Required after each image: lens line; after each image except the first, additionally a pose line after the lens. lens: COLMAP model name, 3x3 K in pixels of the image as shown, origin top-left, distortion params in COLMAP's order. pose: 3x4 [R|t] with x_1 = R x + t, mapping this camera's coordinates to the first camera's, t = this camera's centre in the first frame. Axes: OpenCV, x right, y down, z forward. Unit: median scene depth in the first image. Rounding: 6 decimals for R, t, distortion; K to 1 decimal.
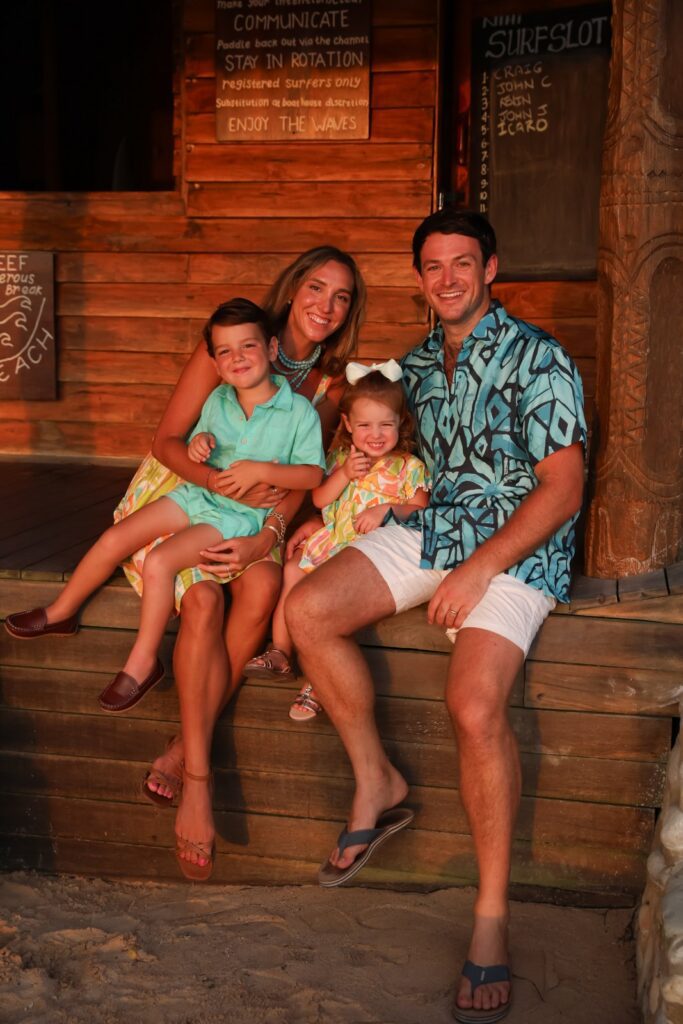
lens RADIAL K [[1365.2, 0, 338.7], [0, 1365.2, 514.3], [0, 0, 1]] dist [0.096688, 0.000000]
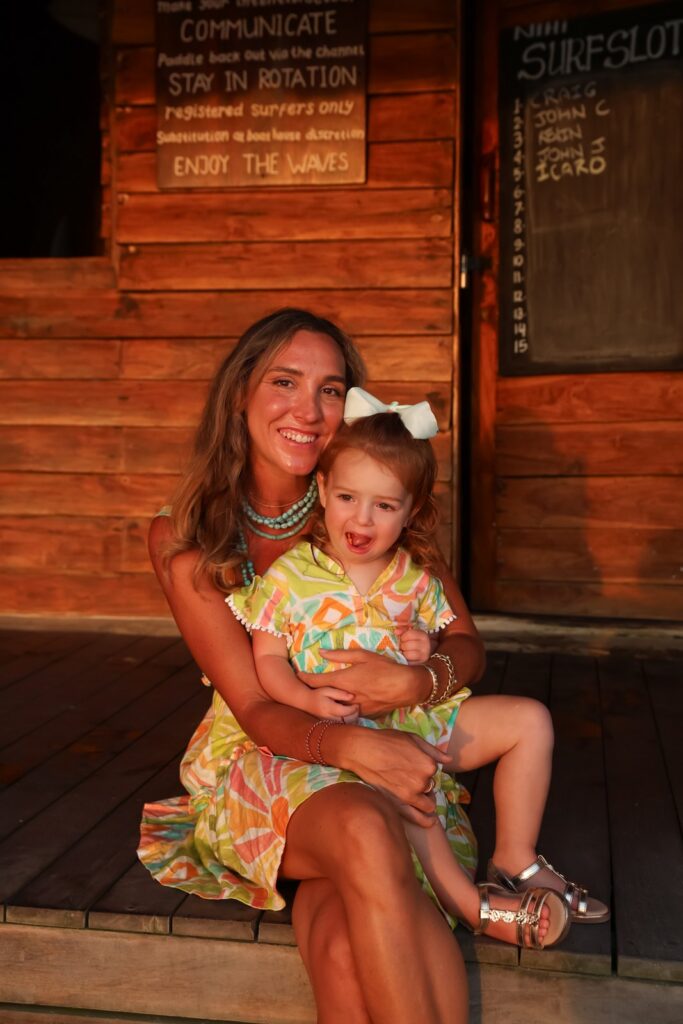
lens RADIAL K [[1365.2, 0, 338.7], [0, 1365.2, 510.1], [0, 0, 1]] dist [0.096688, 0.000000]
pose [[0.999668, -0.009718, 0.023883, -0.011339], [0.011571, 0.996828, -0.078737, -0.040405], [-0.023042, 0.078987, 0.996609, 0.277307]]
